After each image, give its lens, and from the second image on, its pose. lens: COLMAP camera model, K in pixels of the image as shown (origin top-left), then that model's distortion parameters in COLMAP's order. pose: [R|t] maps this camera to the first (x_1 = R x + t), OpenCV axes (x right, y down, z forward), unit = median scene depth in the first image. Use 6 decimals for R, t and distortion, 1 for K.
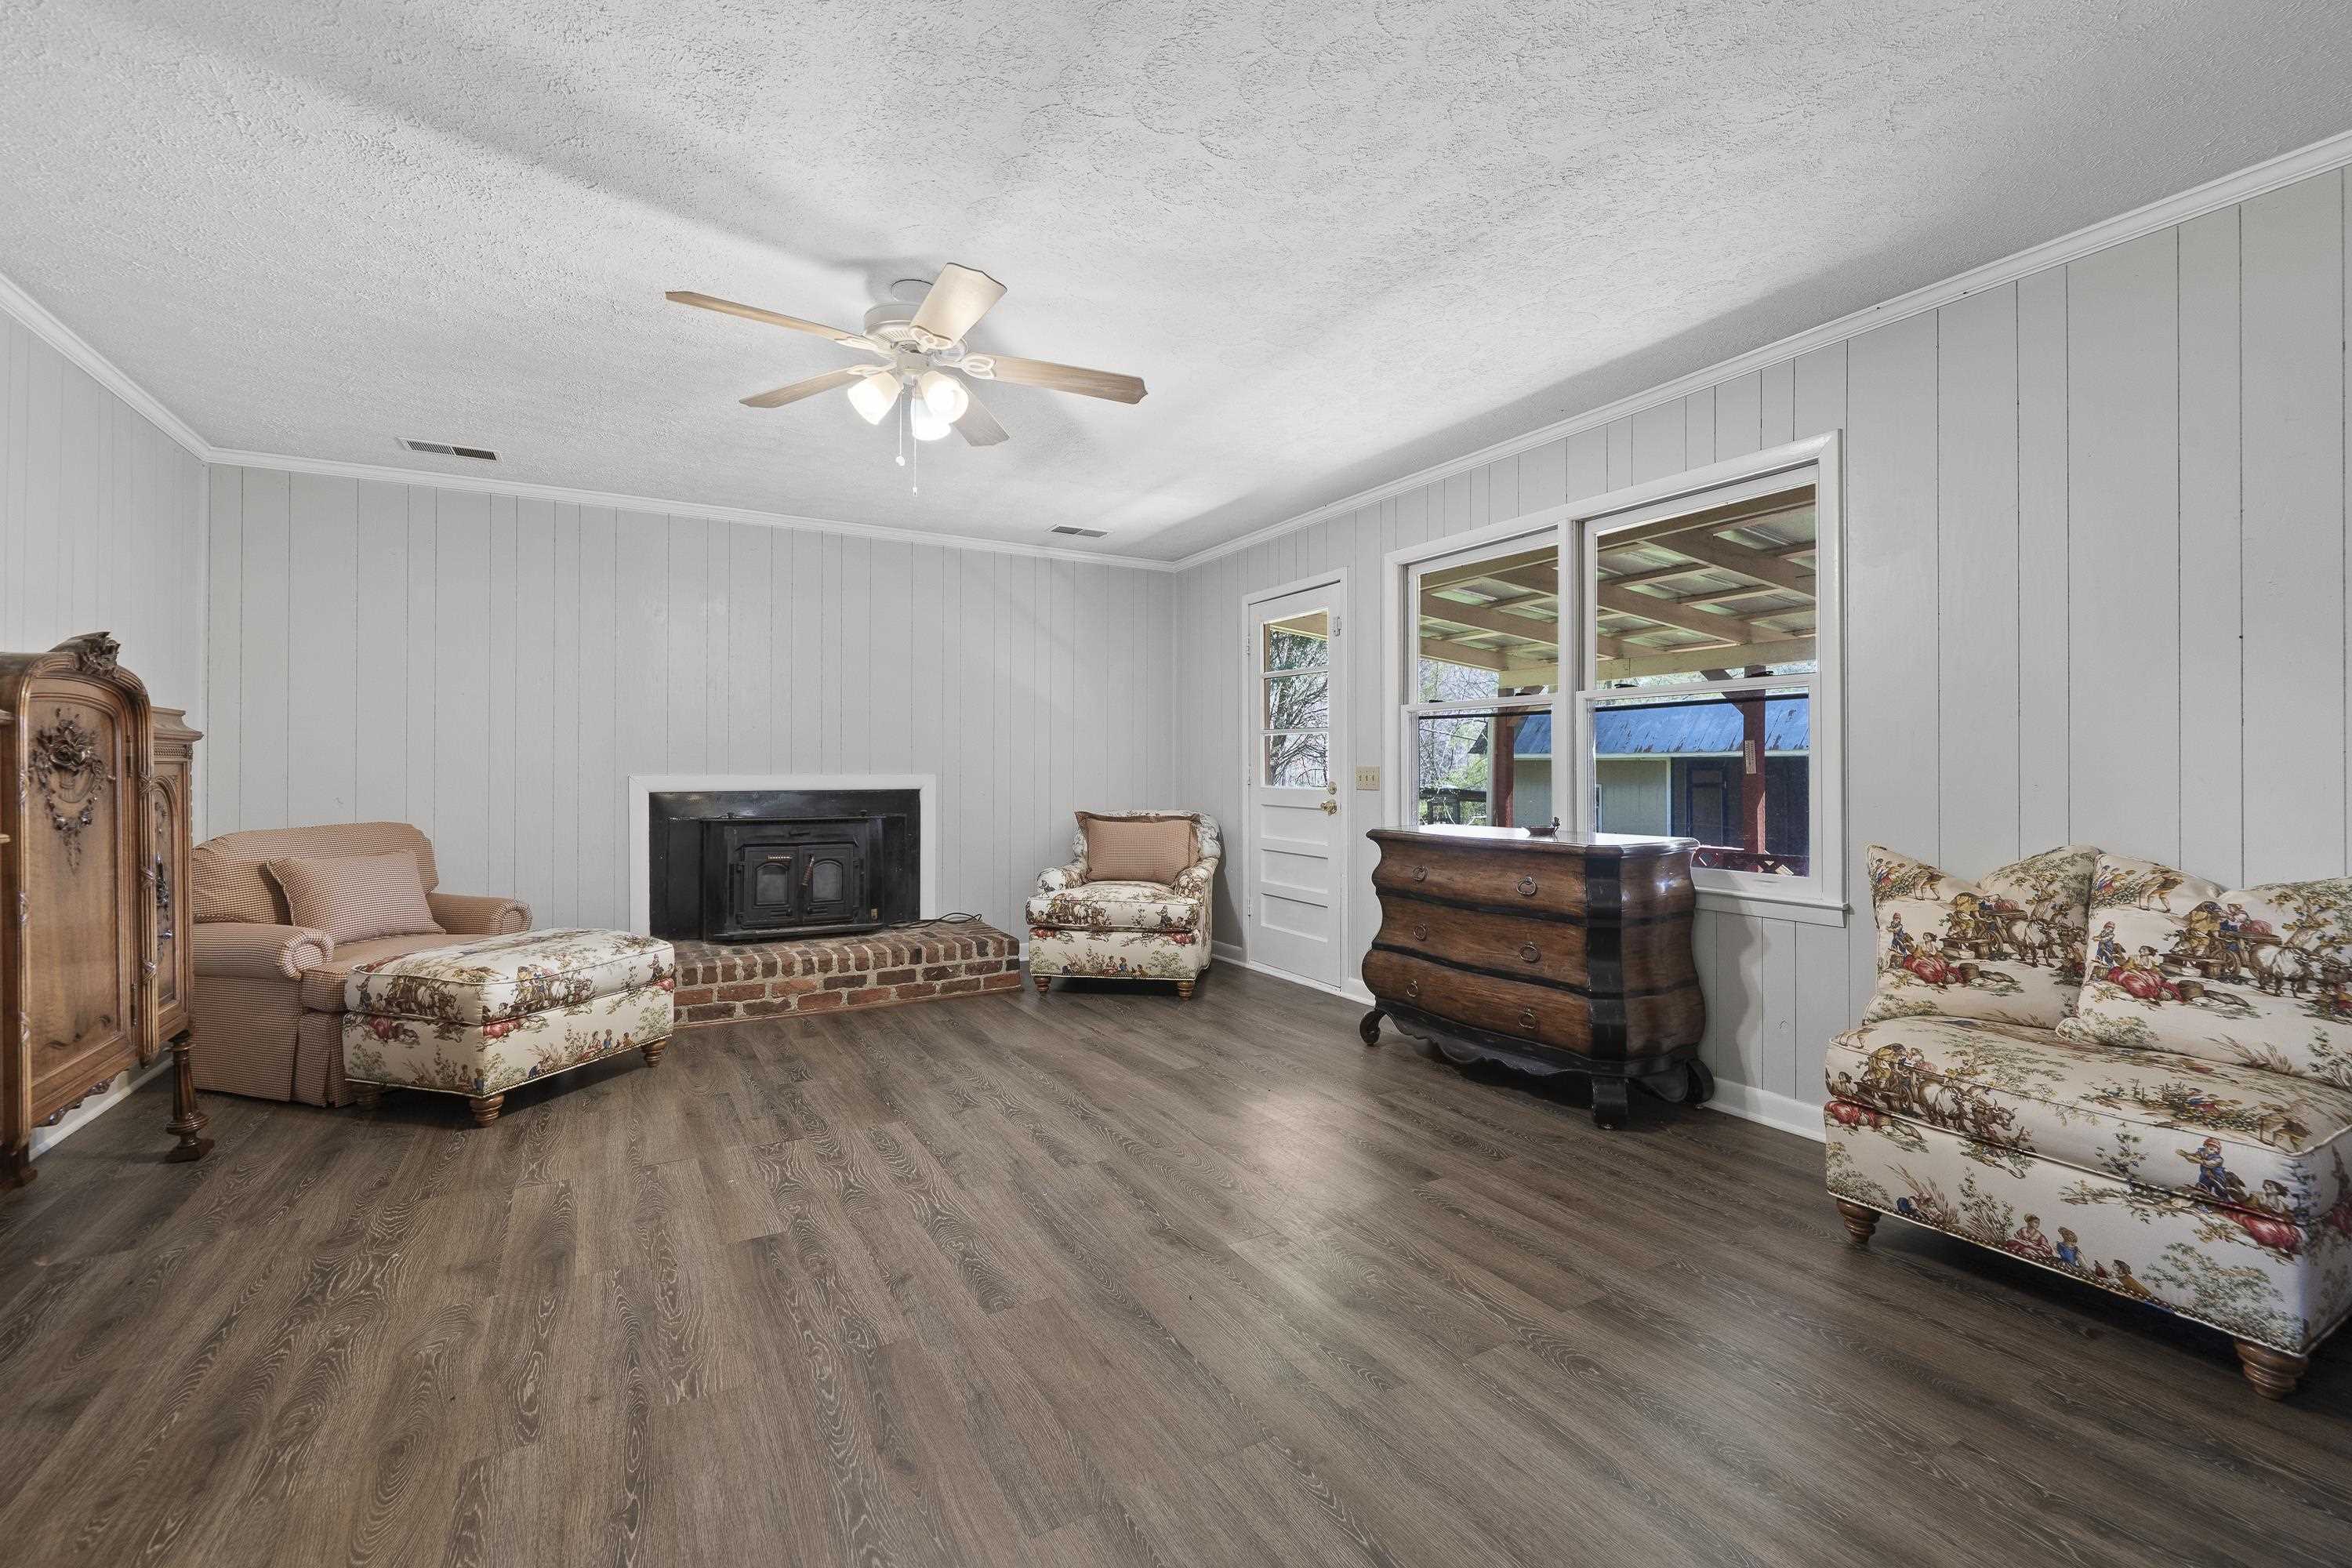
lens RADIAL K [[997.9, 0, 1165.2], [0, 997.9, 765.5], [0, 0, 1]] dist [0.000732, 0.000652]
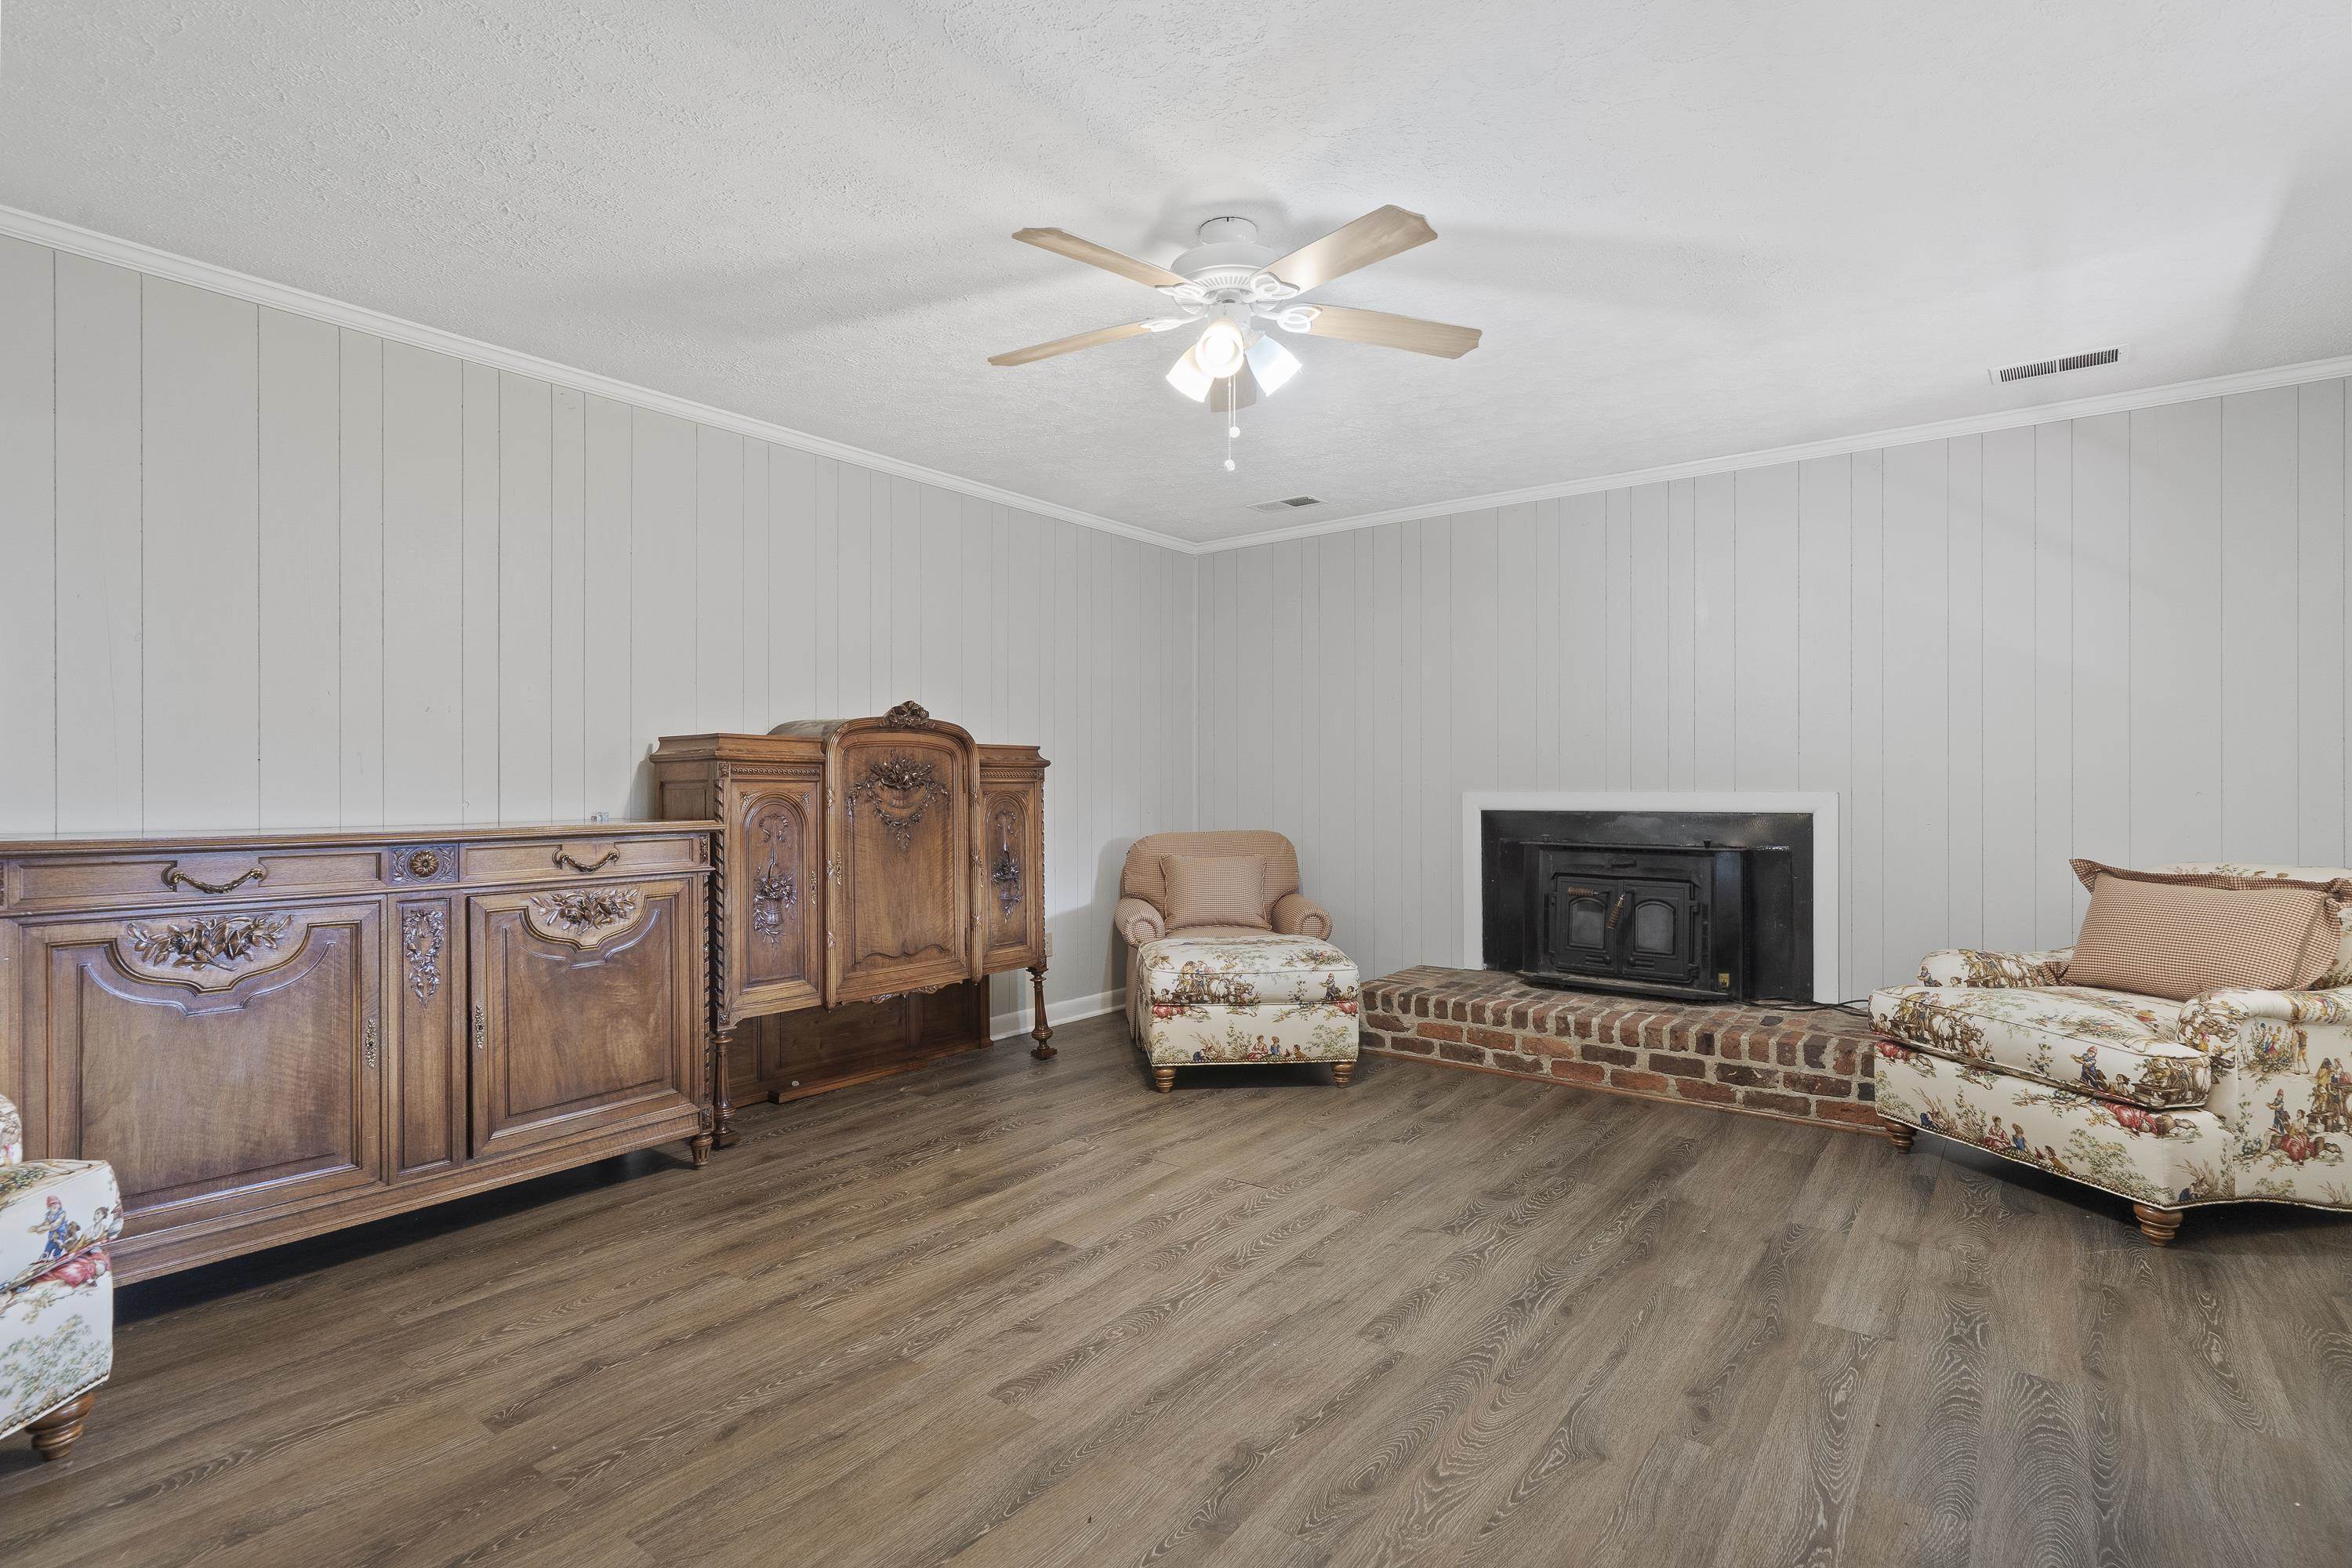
lens RADIAL K [[1131.3, 0, 1176.0], [0, 1131.3, 784.0], [0, 0, 1]] dist [-0.000797, 0.000376]
pose [[0.387310, -0.001724, -0.921948, 0.442867], [0.006291, 0.999980, 0.000773, -0.000070], [0.921928, -0.006100, 0.387313, 0.408895]]
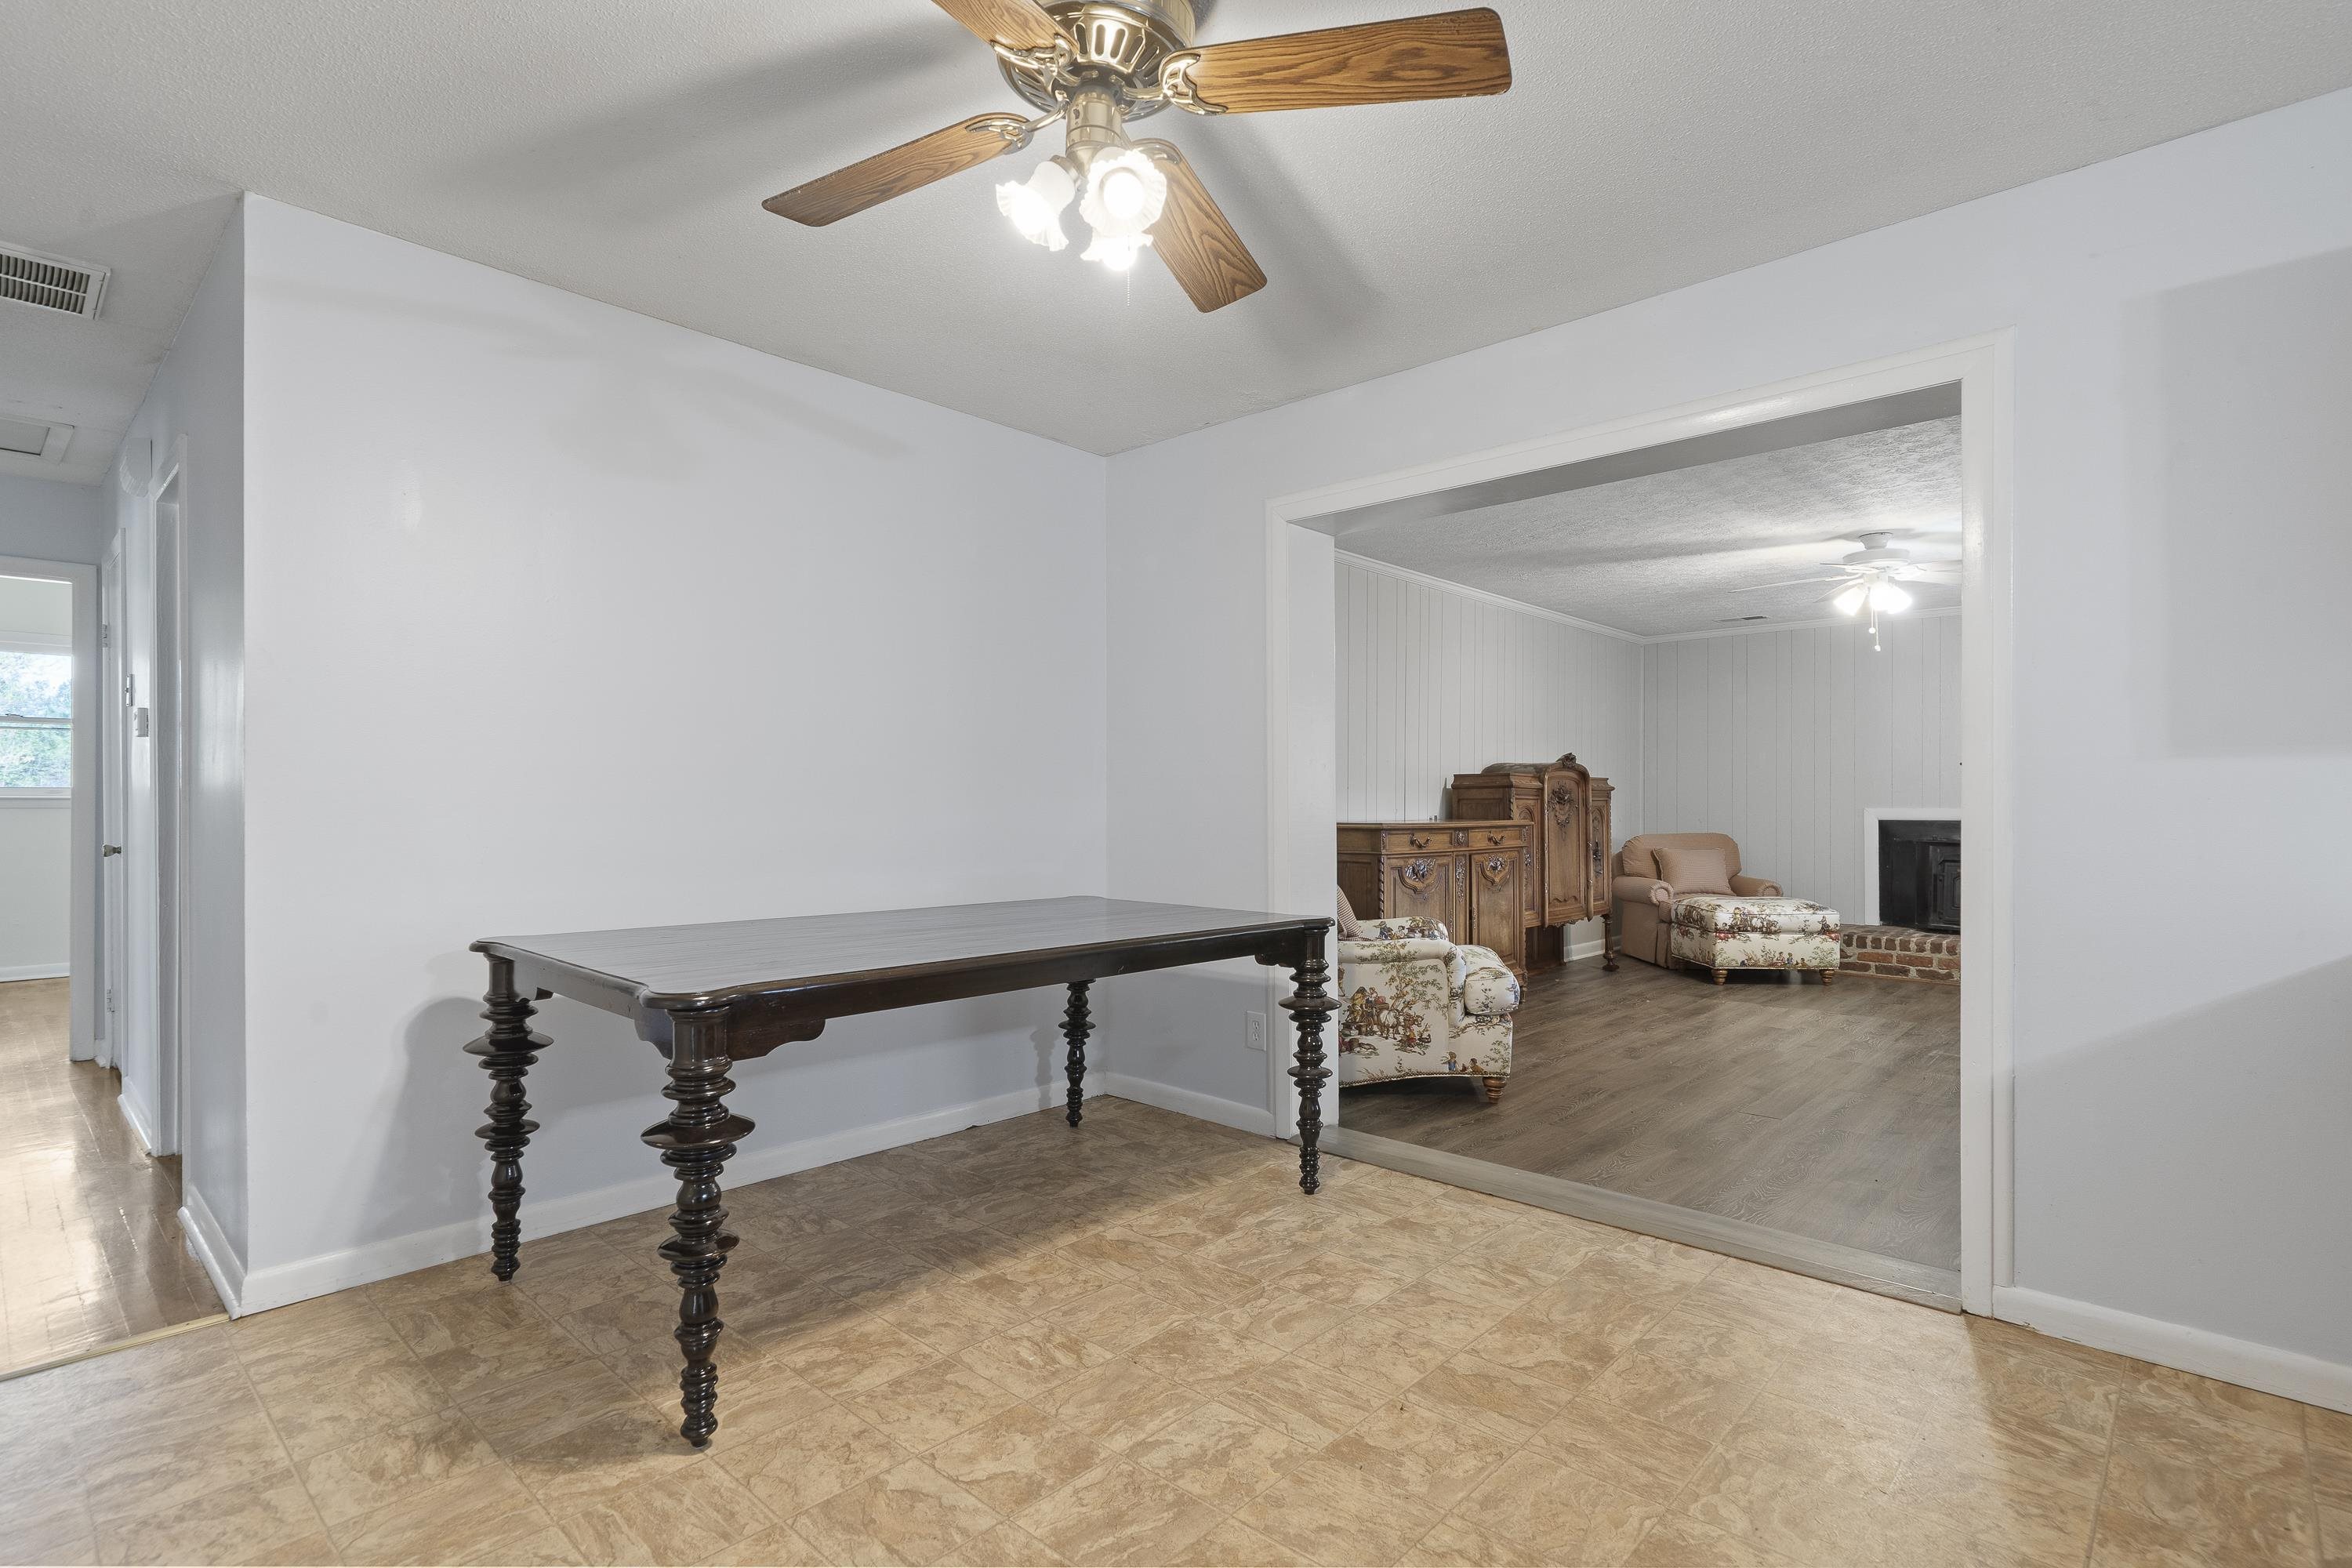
lens RADIAL K [[1145.6, 0, 1146.2], [0, 1145.6, 790.8], [0, 0, 1]] dist [-0.009185, -0.000148]
pose [[0.285802, -0.006347, -0.958268, 0.939390], [0.000659, 0.999979, -0.006426, -0.006077], [0.958288, 0.001206, 0.285801, -0.589014]]
